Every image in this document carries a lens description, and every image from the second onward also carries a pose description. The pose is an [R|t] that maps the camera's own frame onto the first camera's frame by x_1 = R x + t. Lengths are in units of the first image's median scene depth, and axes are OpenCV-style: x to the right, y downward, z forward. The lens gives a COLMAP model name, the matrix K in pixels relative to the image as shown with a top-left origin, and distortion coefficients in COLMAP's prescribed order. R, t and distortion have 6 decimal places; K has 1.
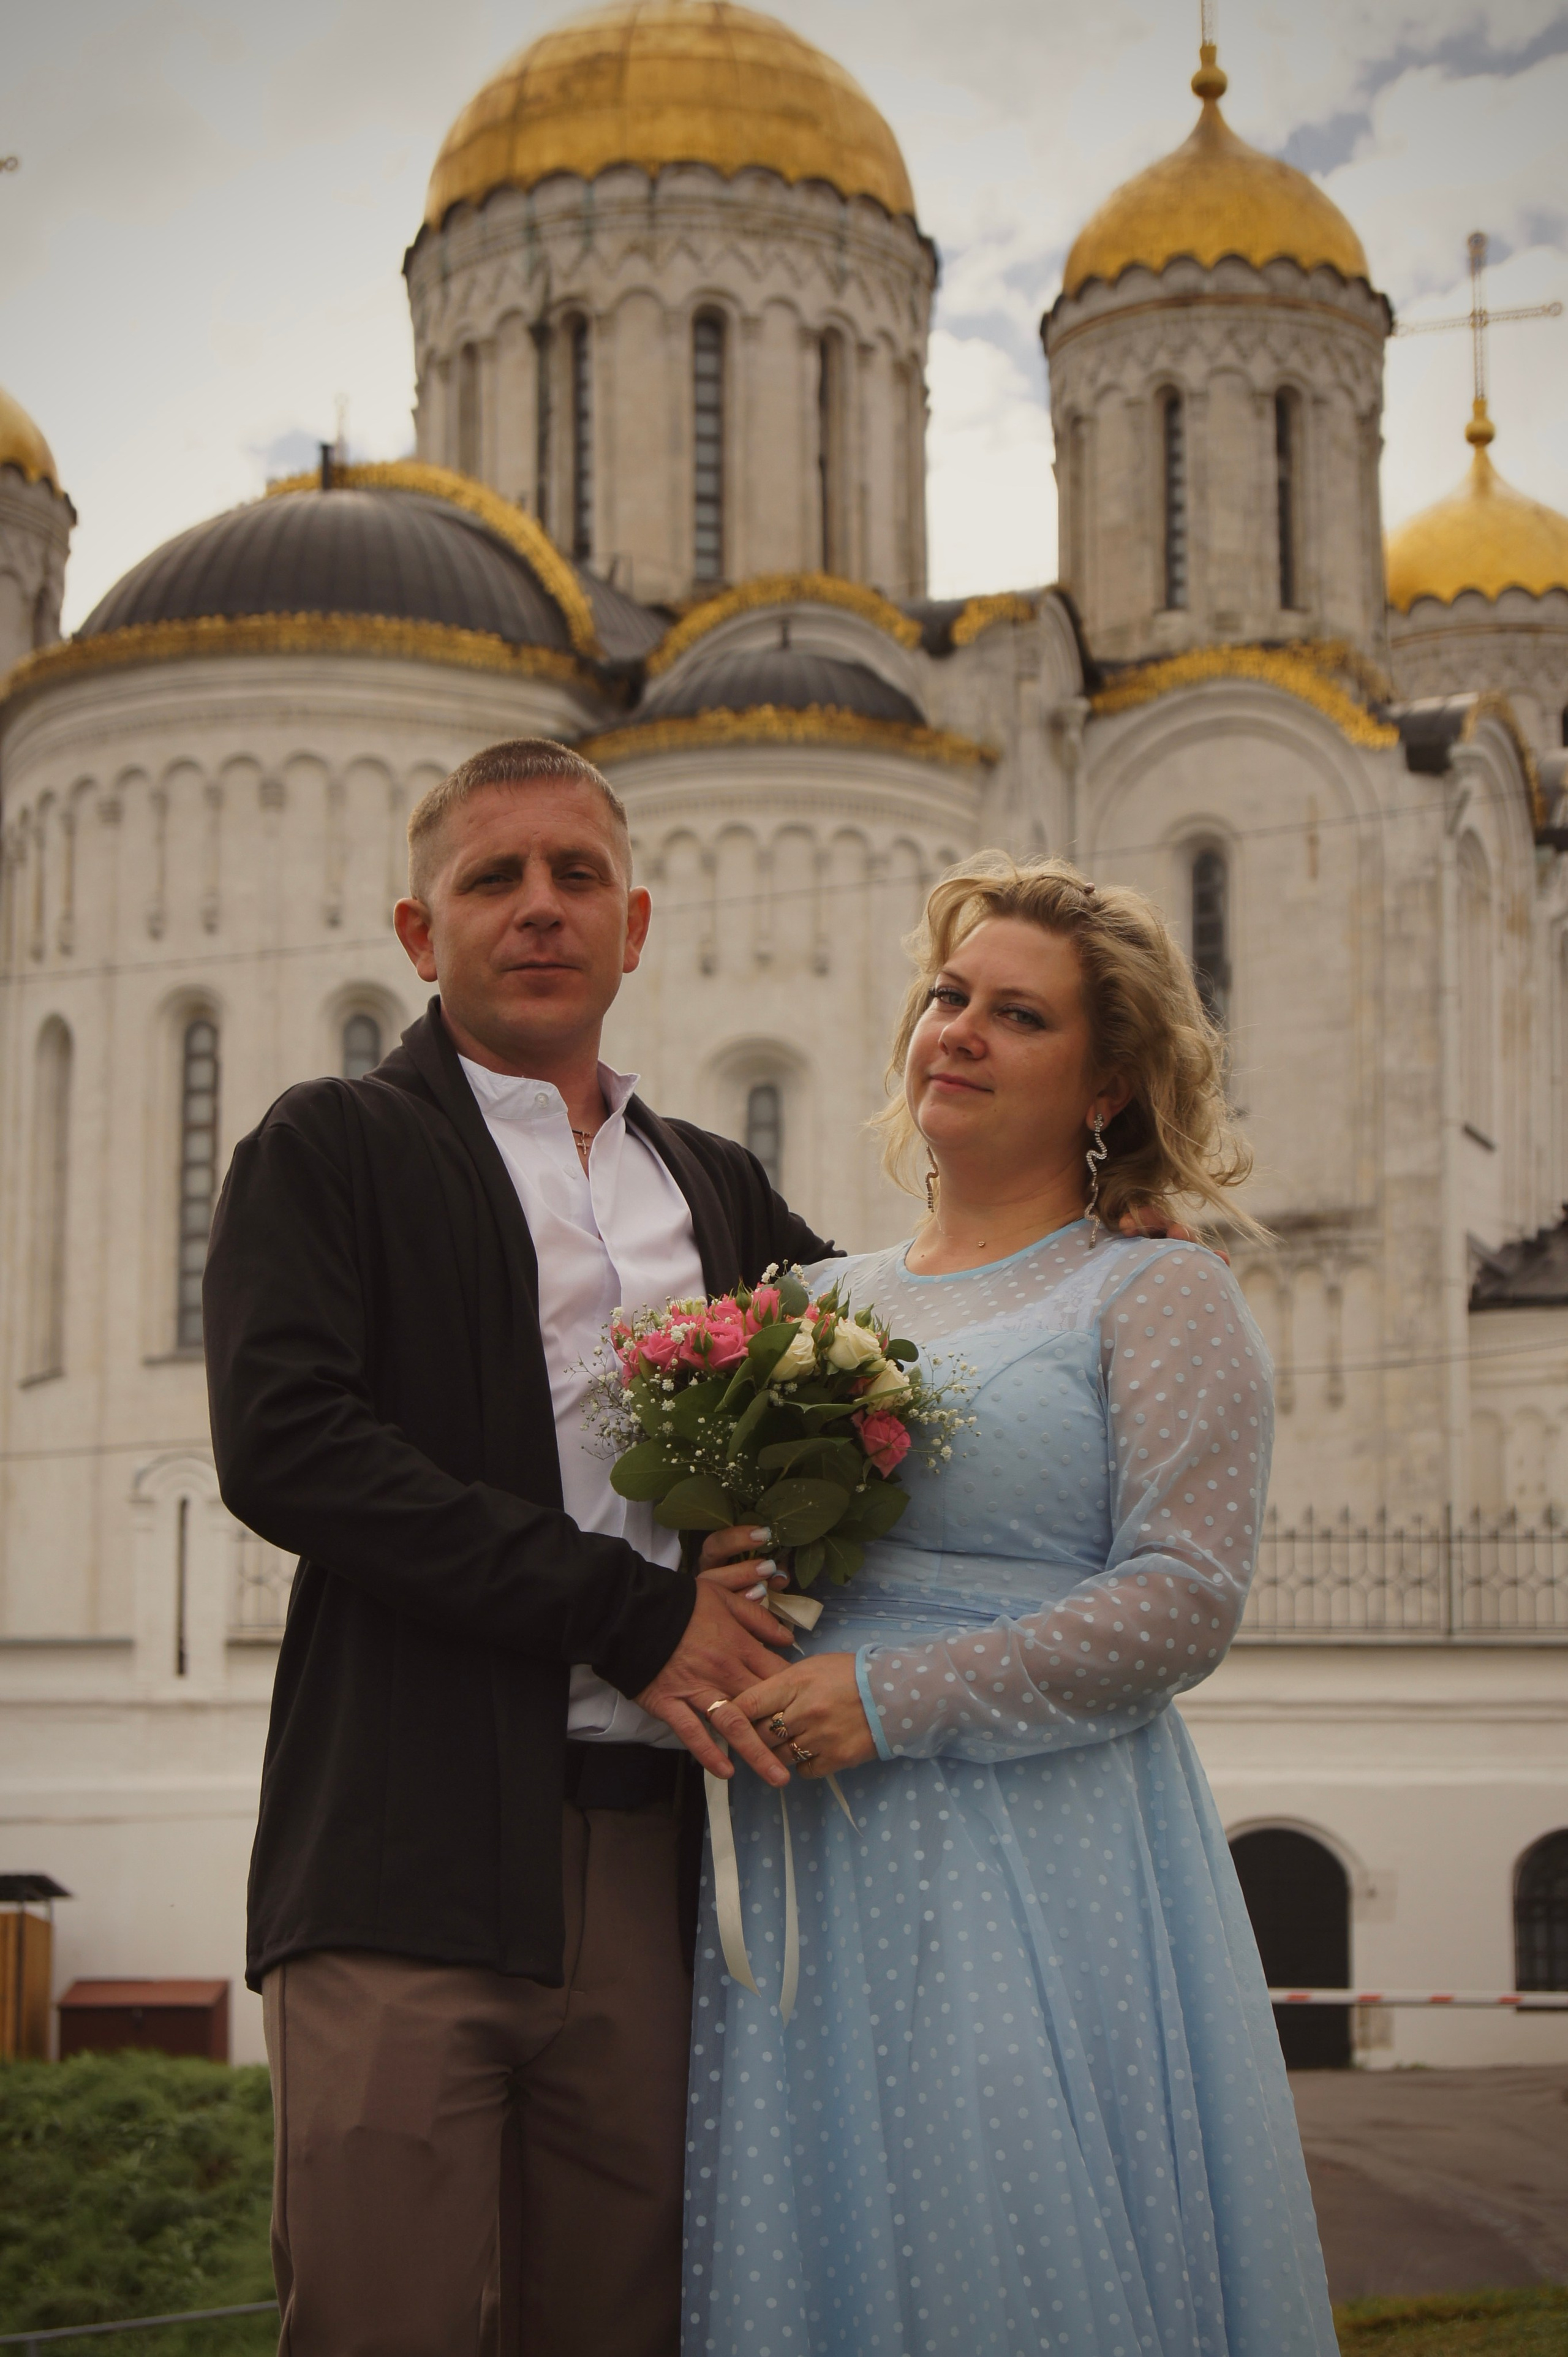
lens RADIAL K [[5451.9, 0, 784.0], [0, 5451.9, 1178.5], [0, 0, 1]] dist [0.005081, 0.084924]
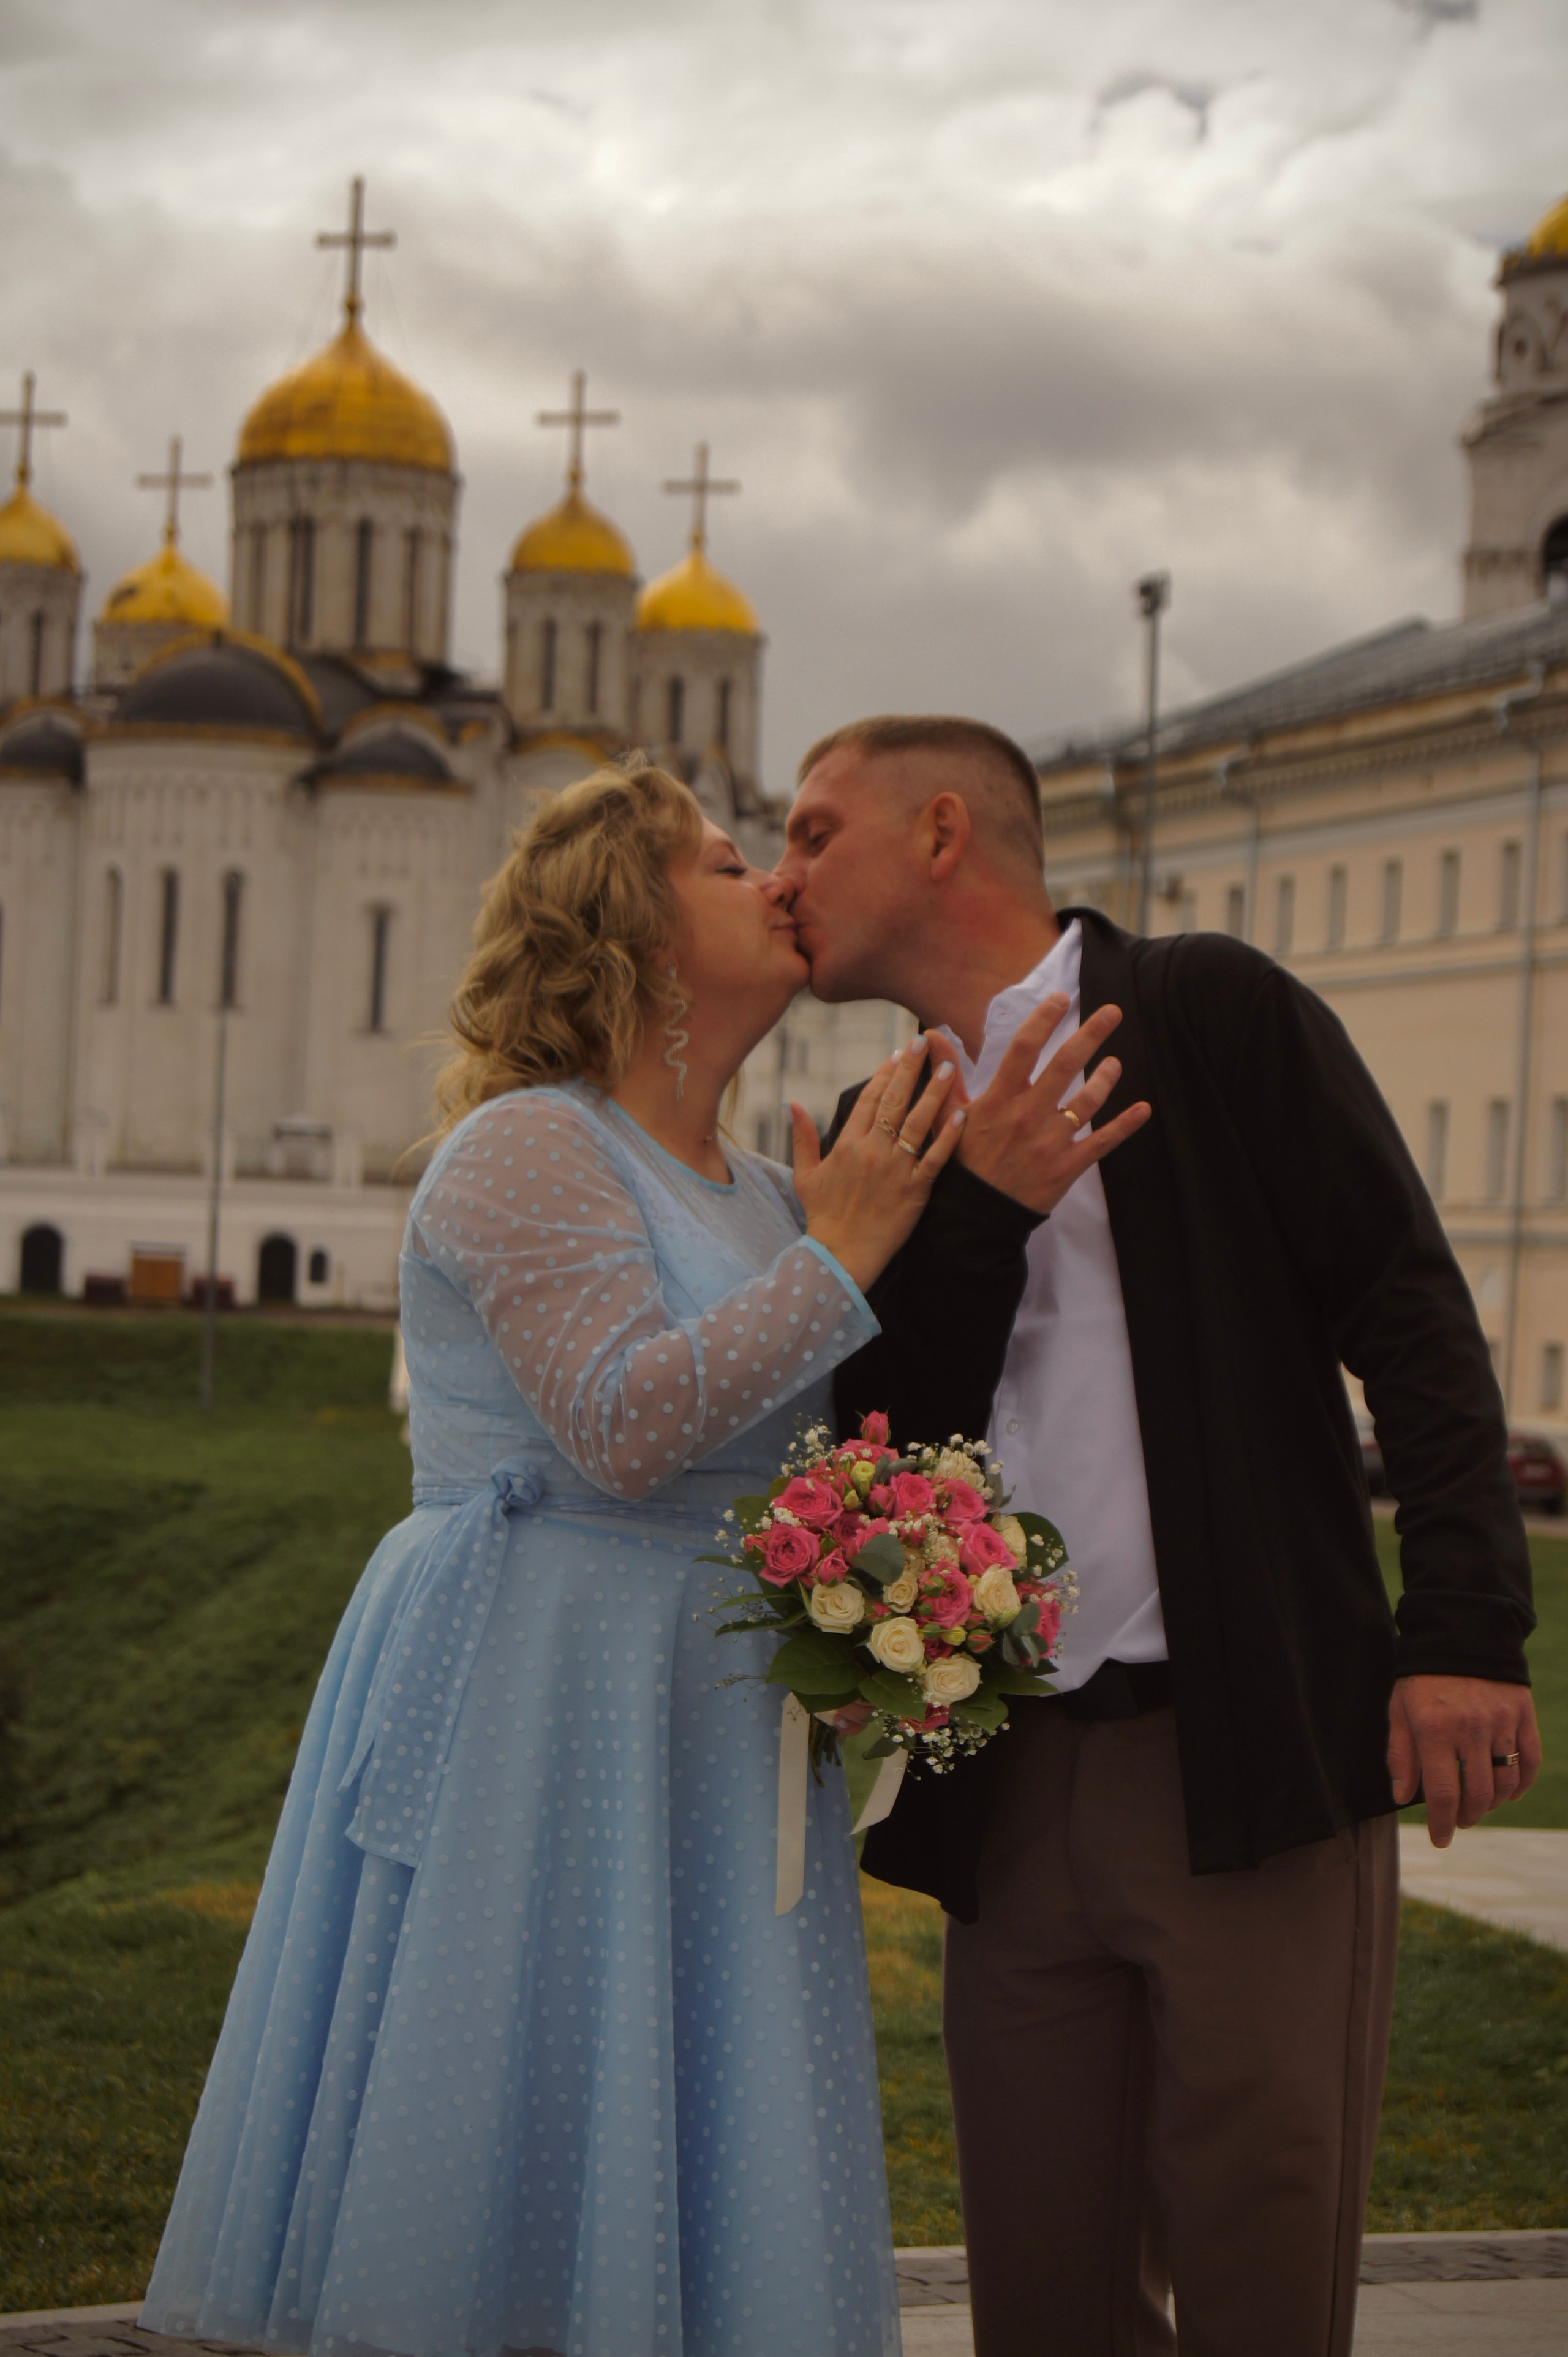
lens RADIAL K [[5451.9, 0, 784.0], [0, 5451.9, 1178.5], [0, 0, 1]] dist [0.005081, 0.084924]
pose [[0.993032, 0.051174, 0.106152, -0.080794], [-0.069667, 0.981456, 0.178579, -0.366767], [-0.095045, -0.184730, 0.978183, -1.609626]]
